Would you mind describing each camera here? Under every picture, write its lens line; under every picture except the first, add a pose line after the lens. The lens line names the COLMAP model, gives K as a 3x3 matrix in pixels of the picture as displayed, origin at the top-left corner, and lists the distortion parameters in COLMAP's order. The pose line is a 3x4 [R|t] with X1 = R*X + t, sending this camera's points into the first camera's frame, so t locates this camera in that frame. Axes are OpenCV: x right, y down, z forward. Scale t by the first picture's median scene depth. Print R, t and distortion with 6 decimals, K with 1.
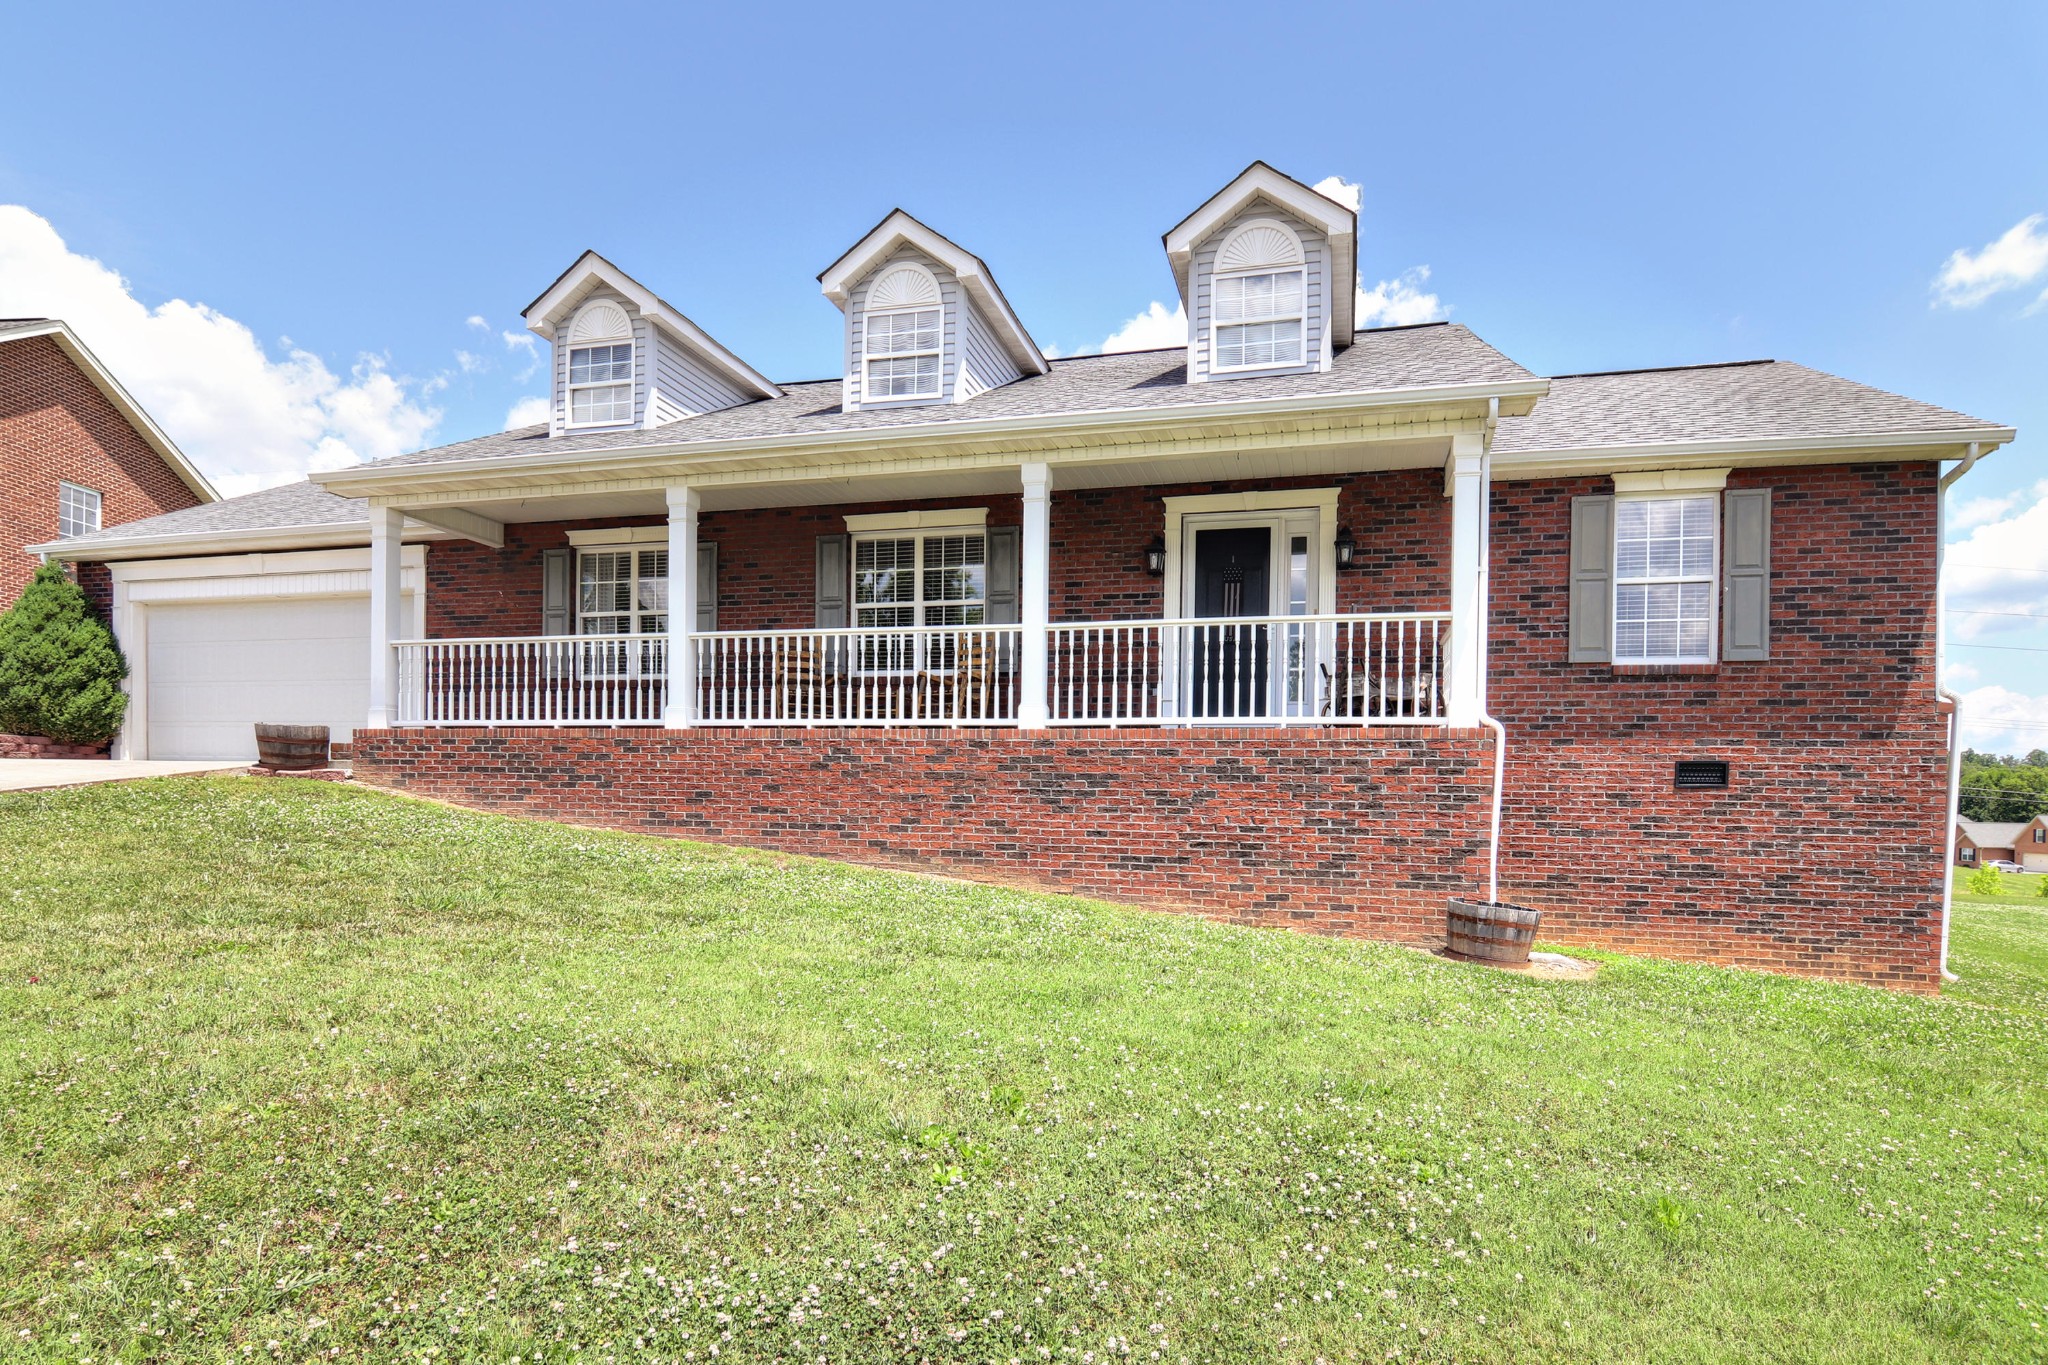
lens RADIAL K [[870.5, 0, 1011.8], [0, 870.5, 684.3], [0, 0, 1]] dist [-0.010144, -0.000630]
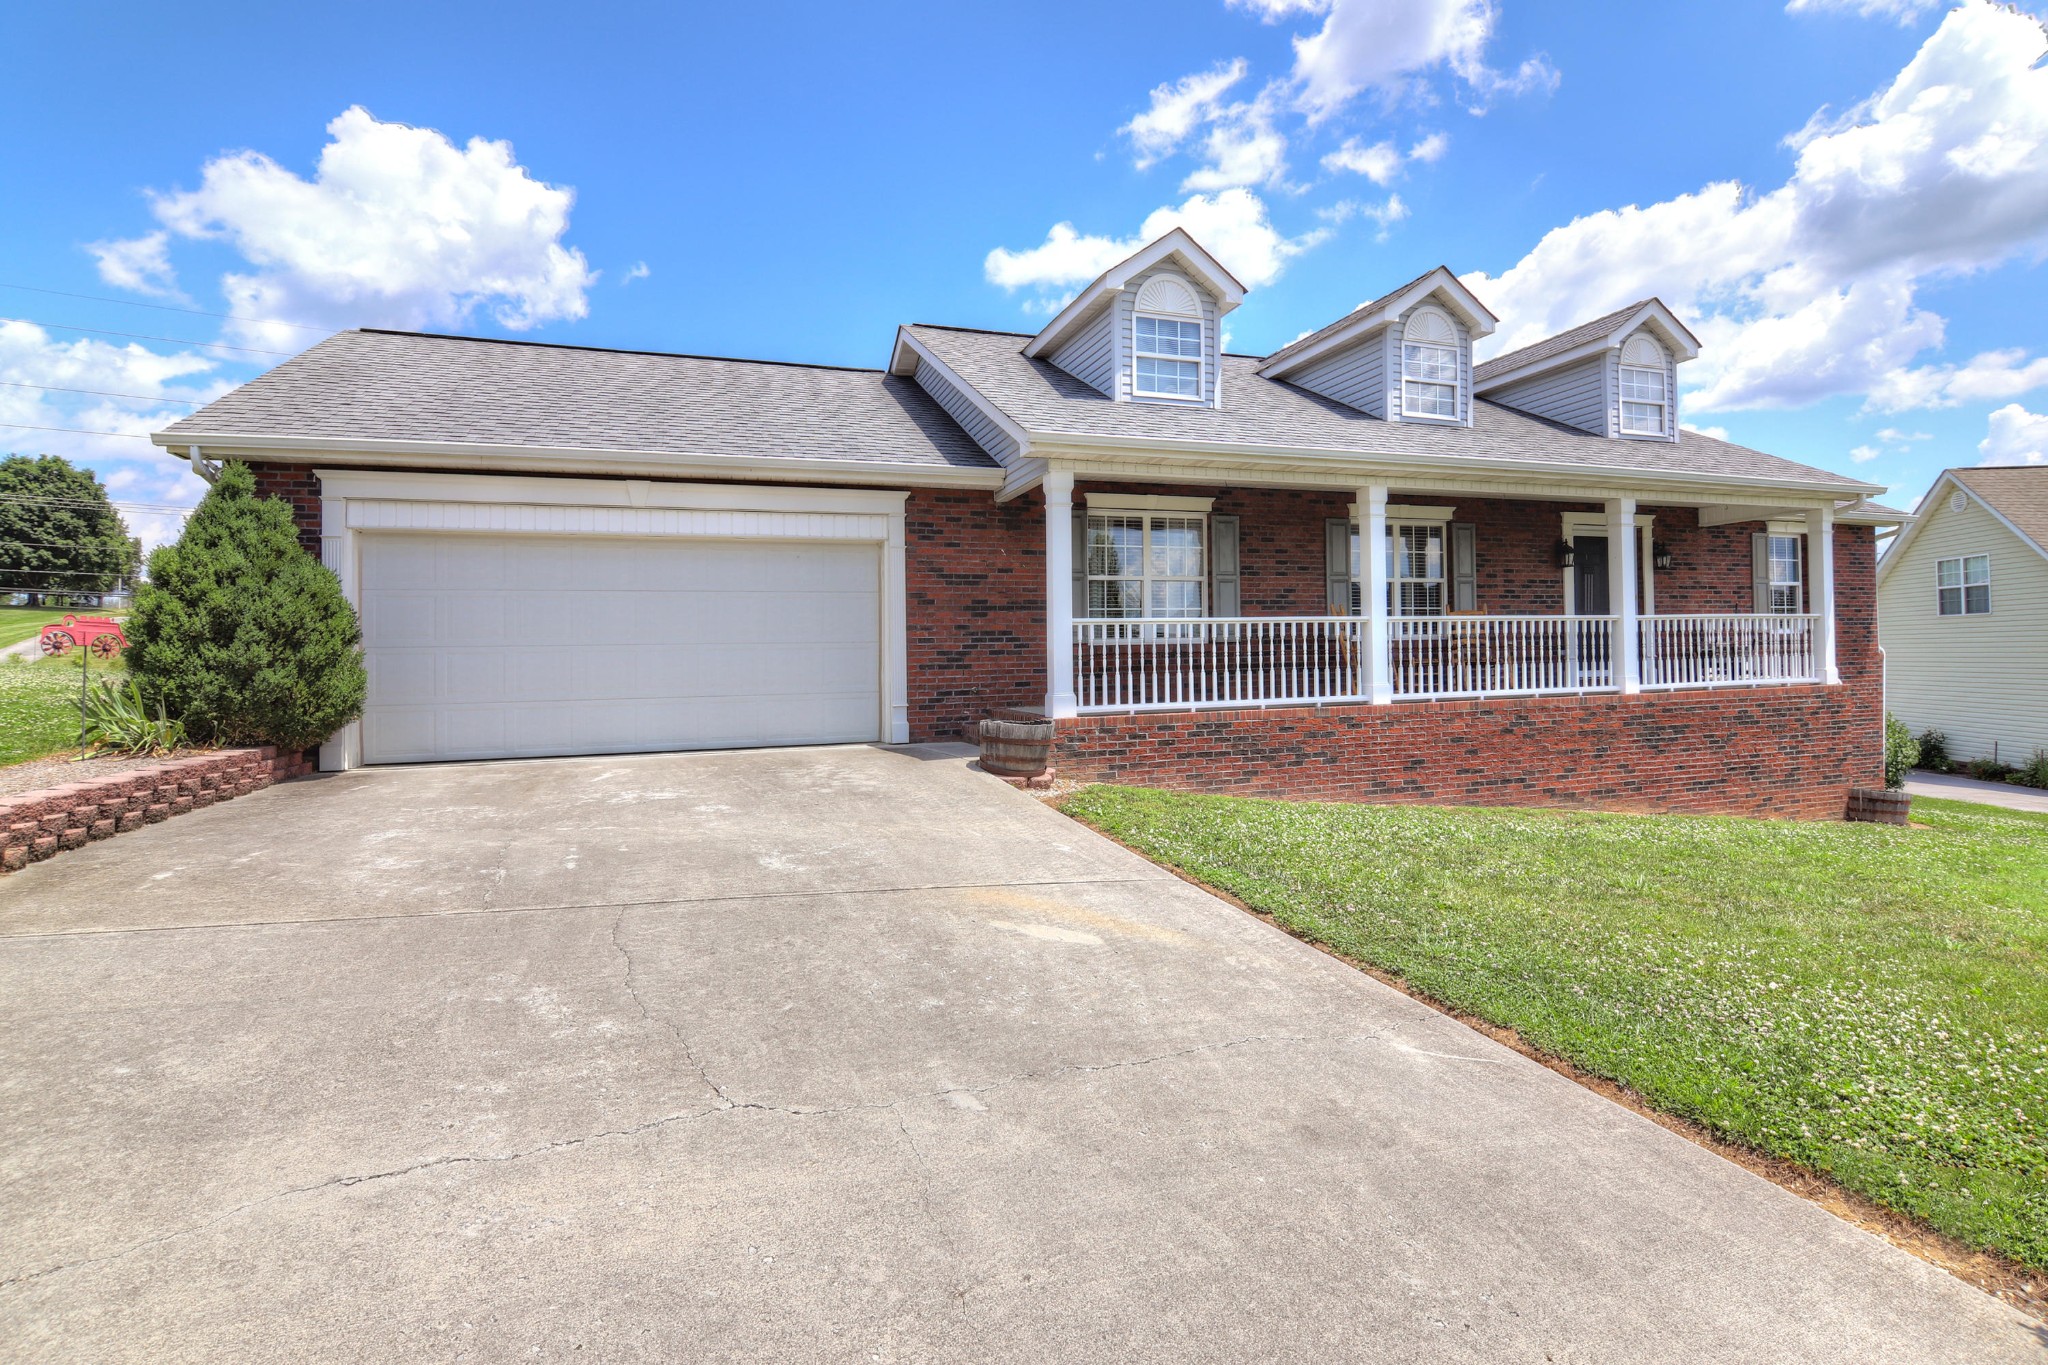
lens RADIAL K [[870.5, 0, 1007.7], [0, 870.5, 680.7], [0, 0, 1]] dist [-0.010144, -0.000630]
pose [[0.862205, -0.011075, 0.506438, -1.313505], [0.013175, 0.999913, -0.000565, 0.015978], [-0.506388, 0.007159, 0.862276, 0.298208]]
